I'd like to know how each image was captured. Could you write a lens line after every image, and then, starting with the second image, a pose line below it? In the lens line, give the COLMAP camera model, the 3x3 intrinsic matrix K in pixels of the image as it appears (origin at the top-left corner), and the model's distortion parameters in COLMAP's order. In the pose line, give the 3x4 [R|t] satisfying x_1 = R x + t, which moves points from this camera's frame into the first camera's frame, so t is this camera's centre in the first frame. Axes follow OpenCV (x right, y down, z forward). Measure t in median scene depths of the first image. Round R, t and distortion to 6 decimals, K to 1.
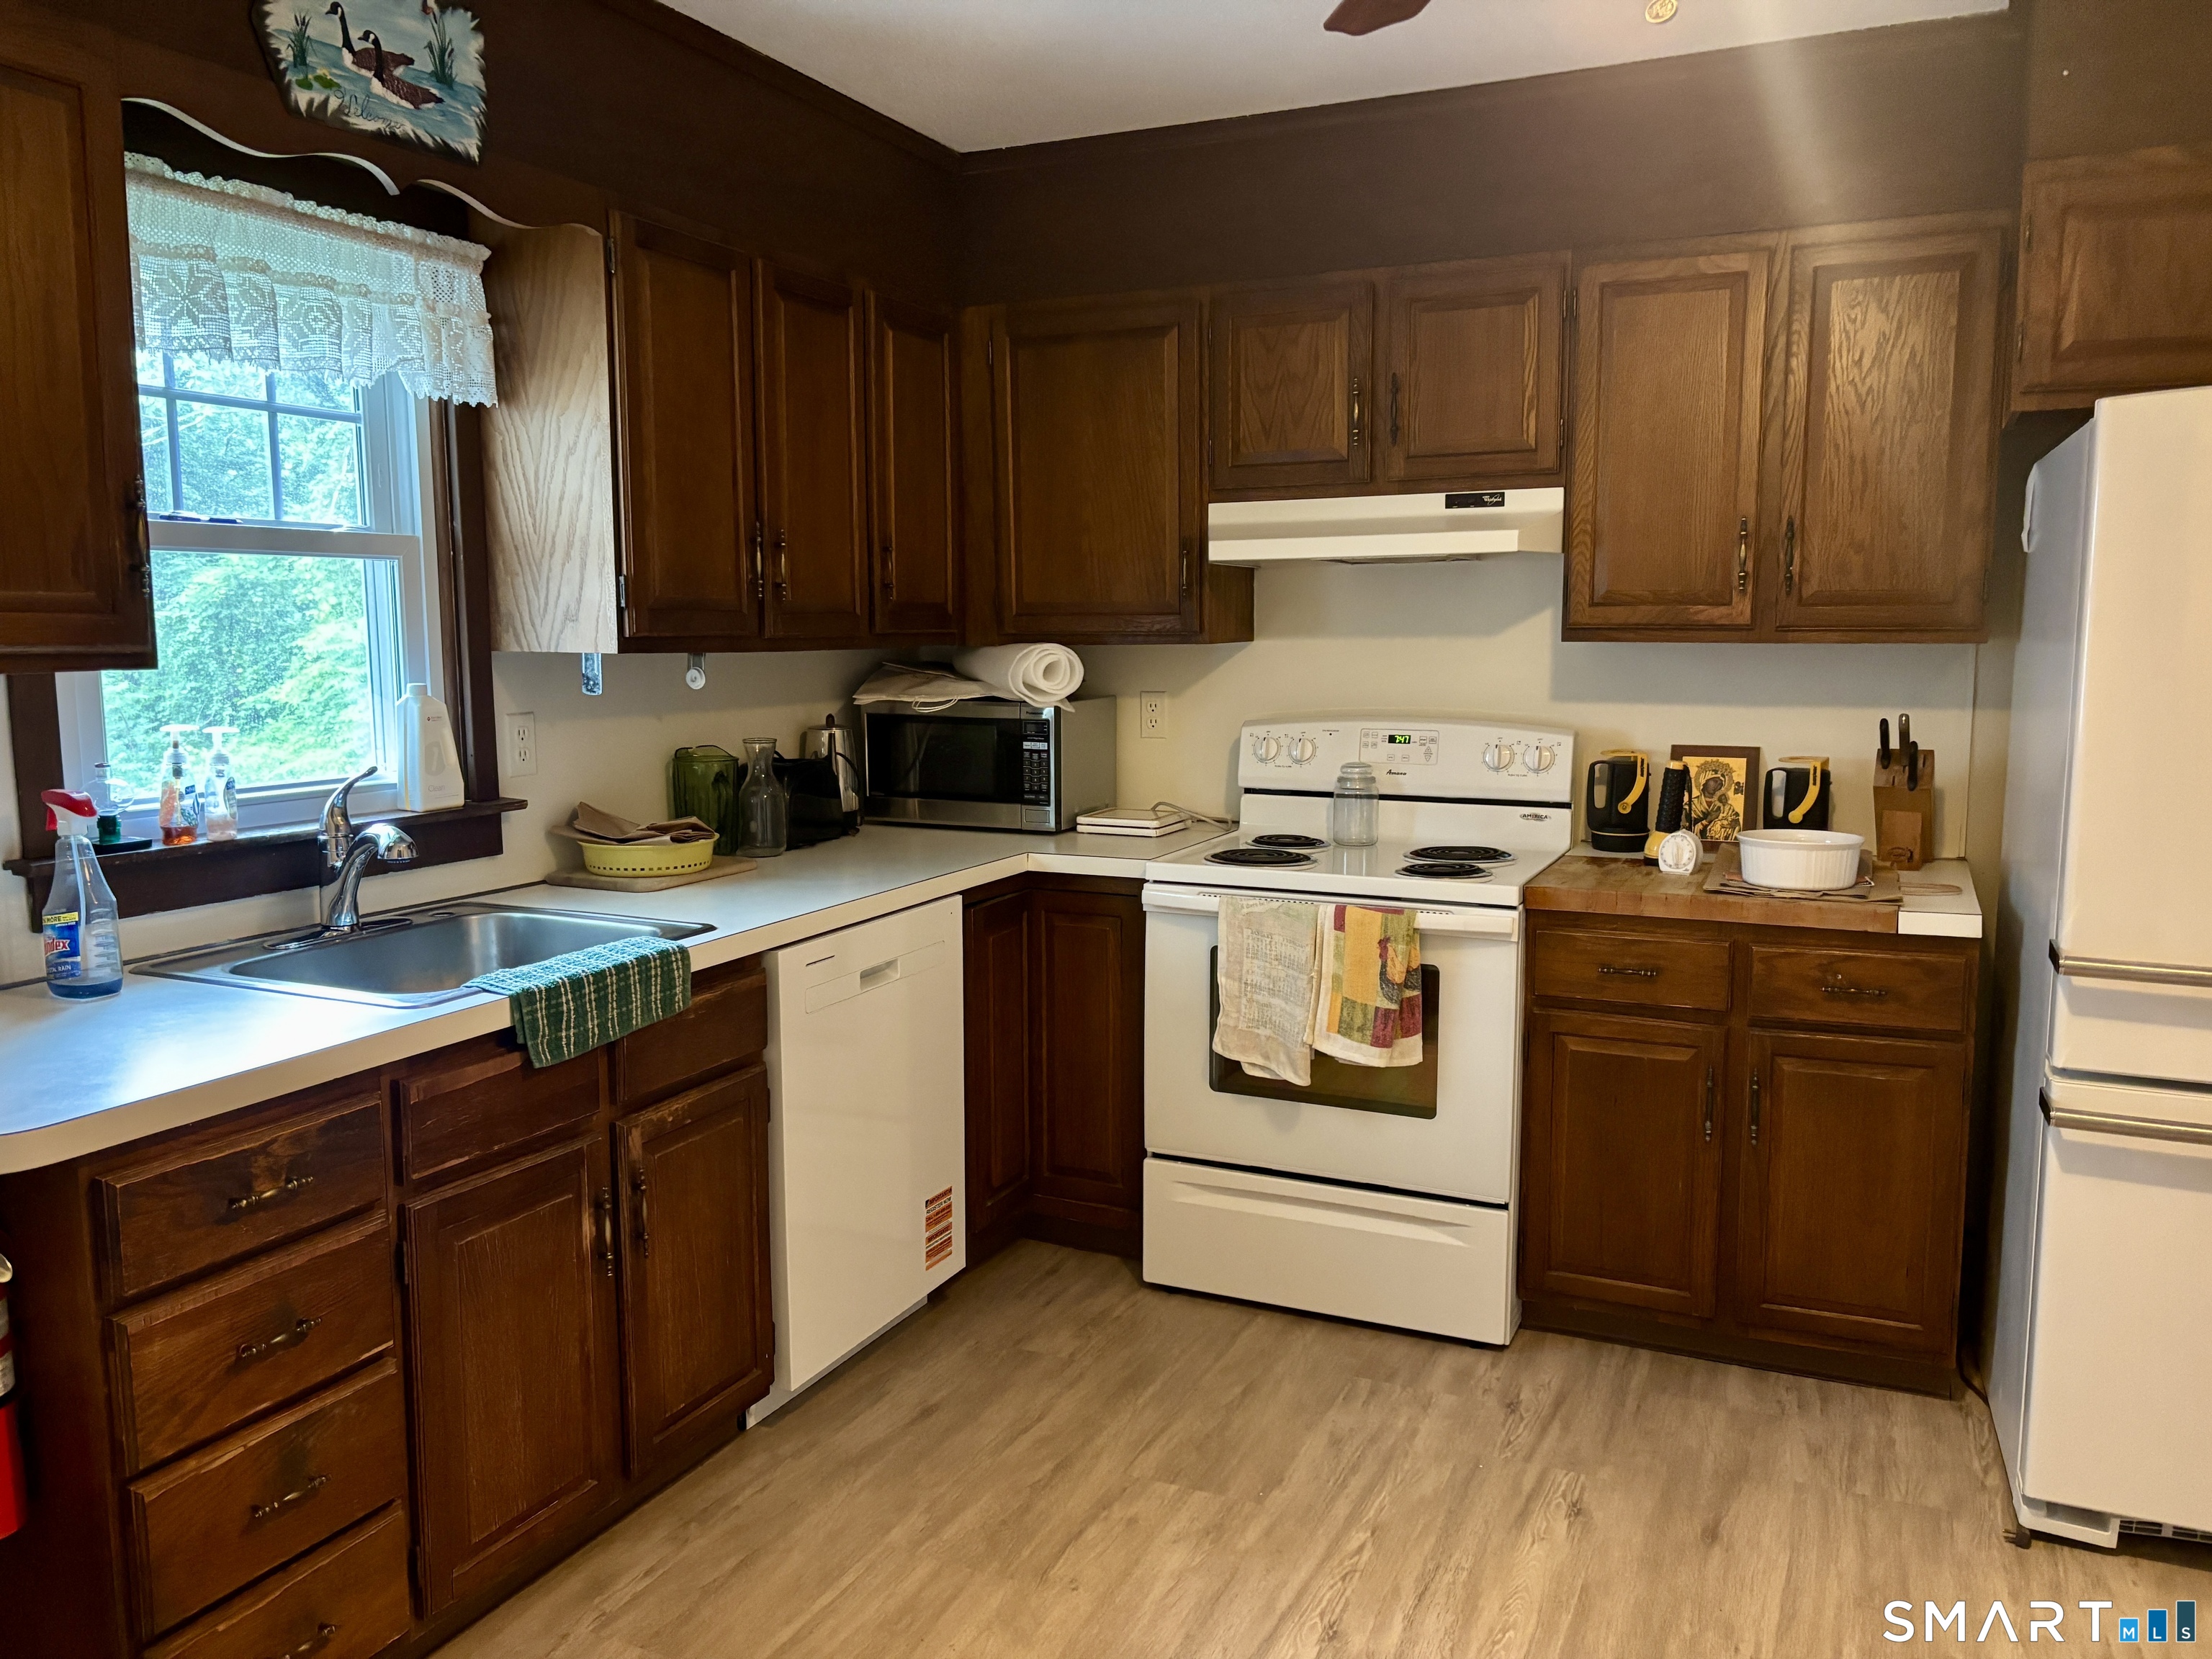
lens RADIAL K [[1673.4, 0, 1157.5], [0, 1673.4, 836.6], [0, 0, 1]] dist [0.061816, -0.039234]
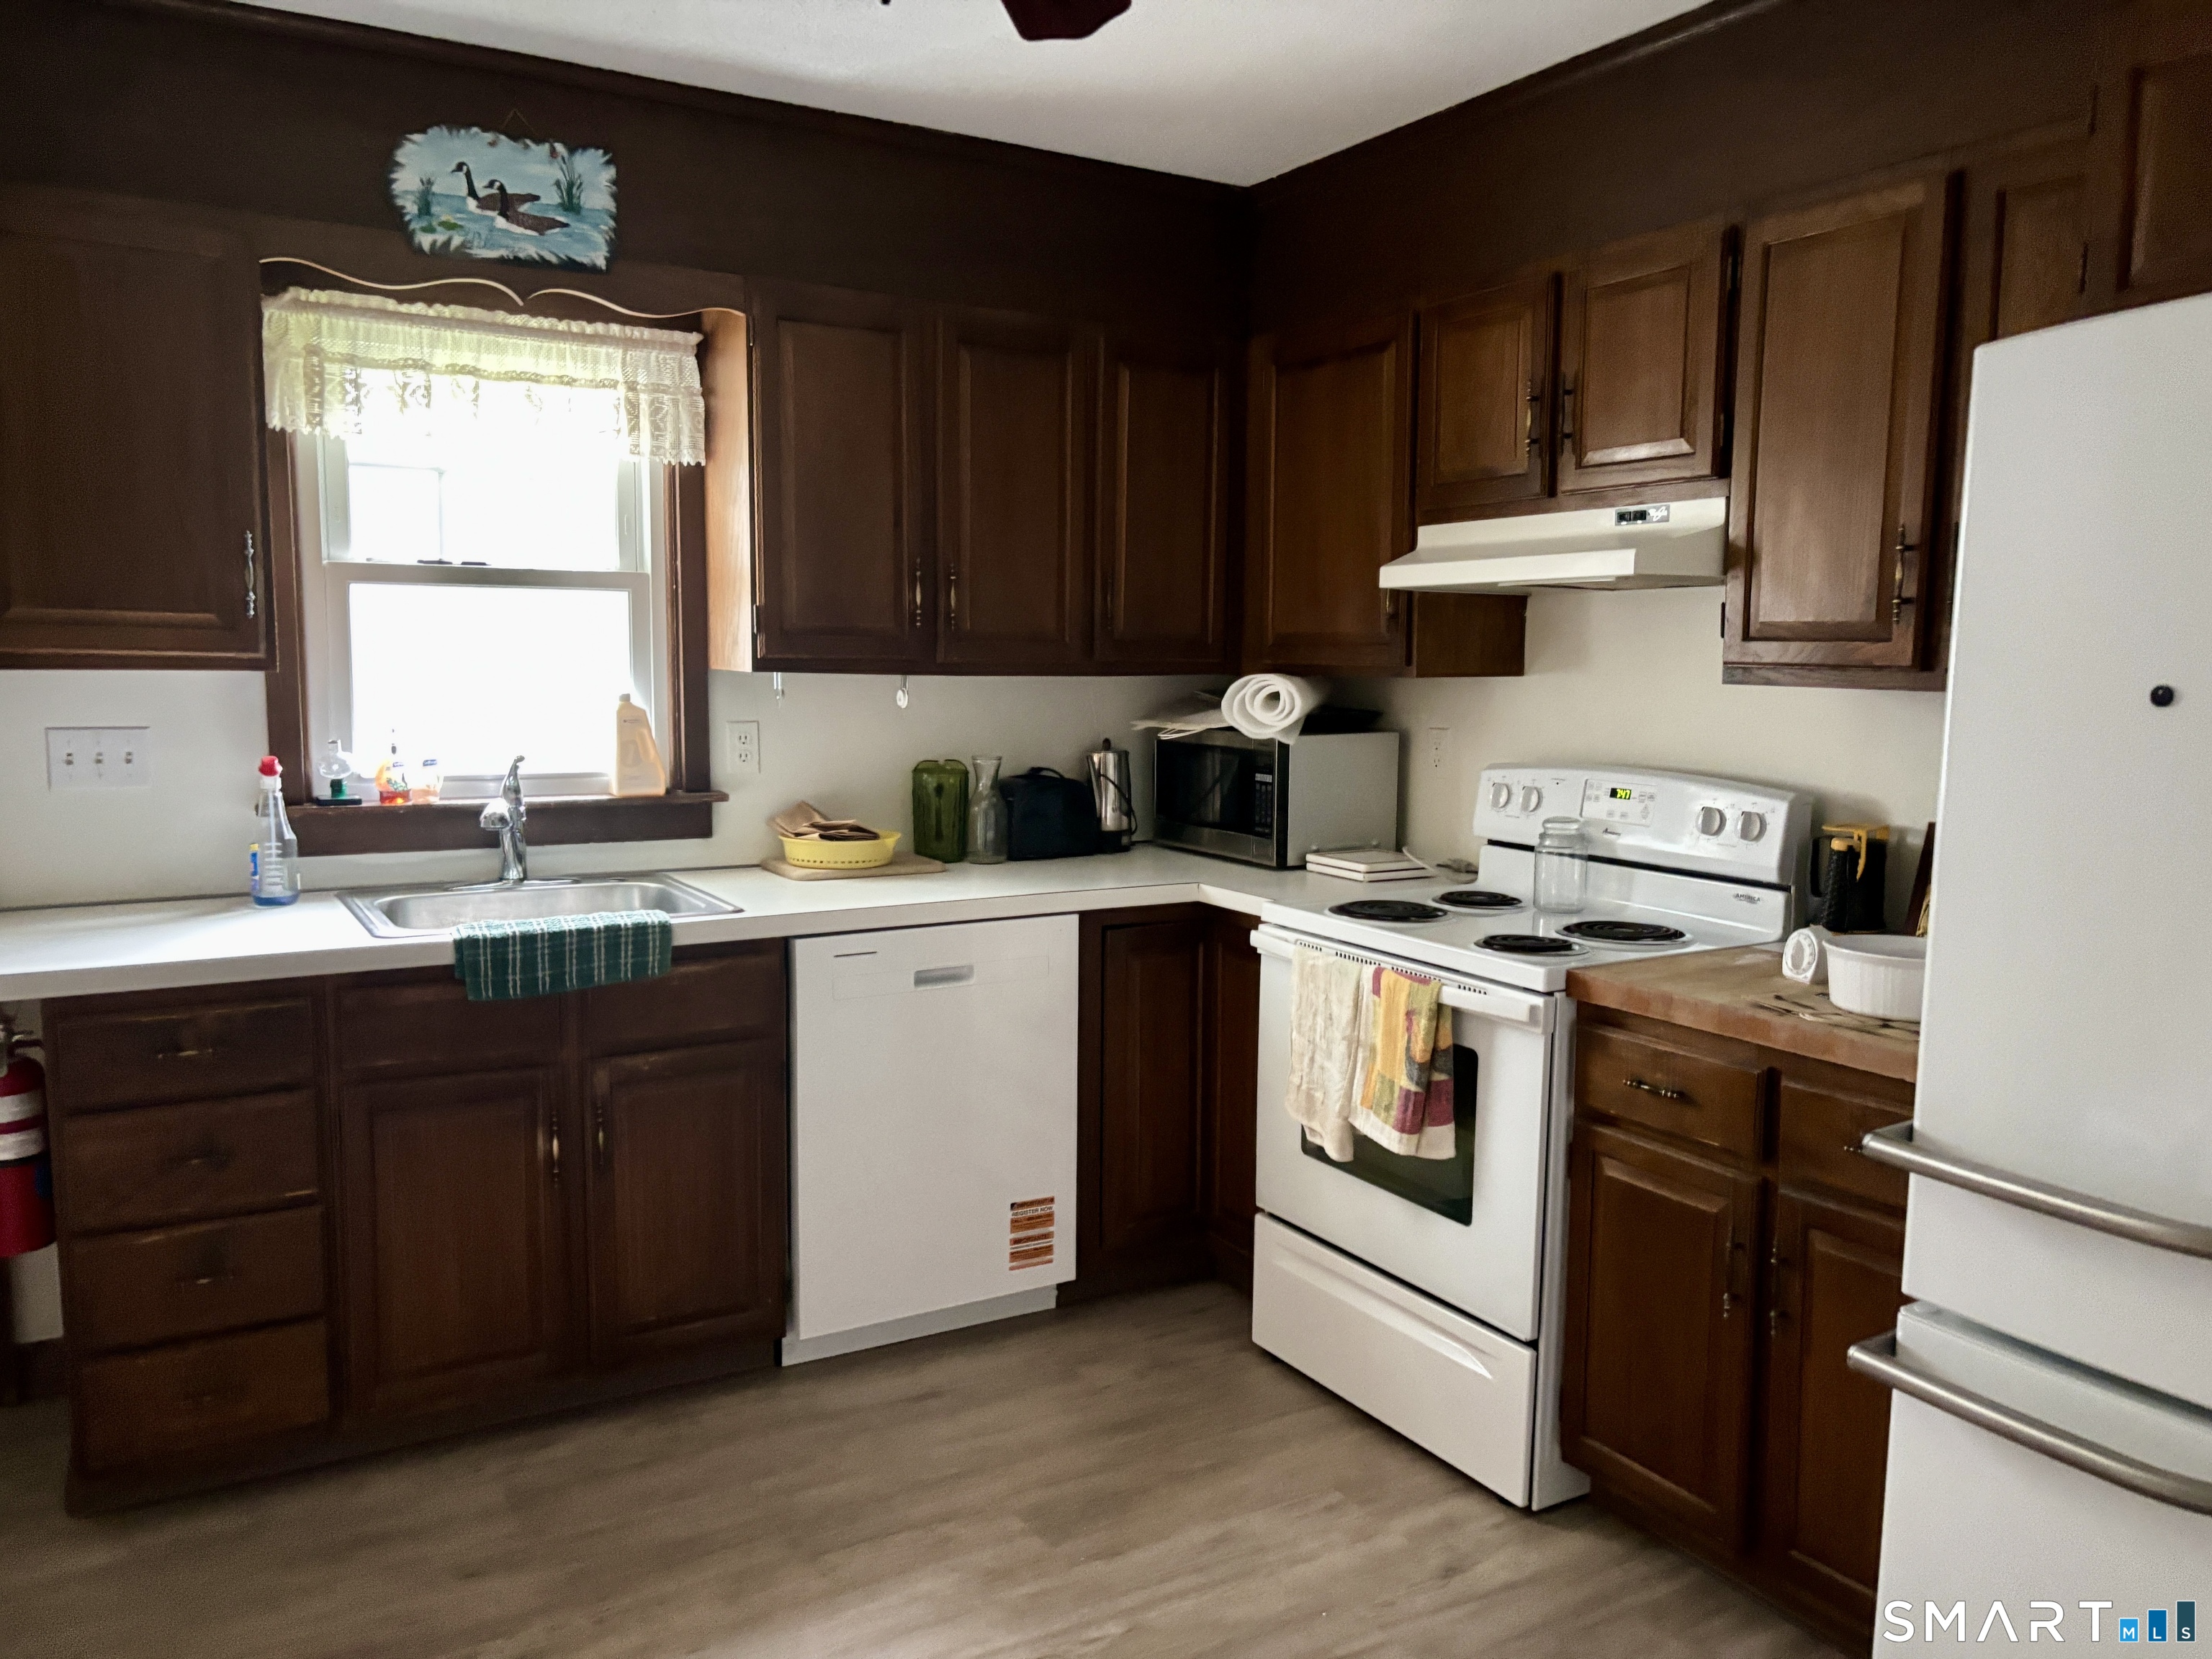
lens RADIAL K [[1673.4, 0, 1102.3], [0, 1673.4, 833.0], [0, 0, 1]] dist [0.061816, -0.039234]
pose [[0.822769, 0.075594, -0.563327, 0.497084], [-0.088433, 0.996072, 0.004503, -0.022292], [0.561454, 0.046112, 0.826222, 0.168313]]
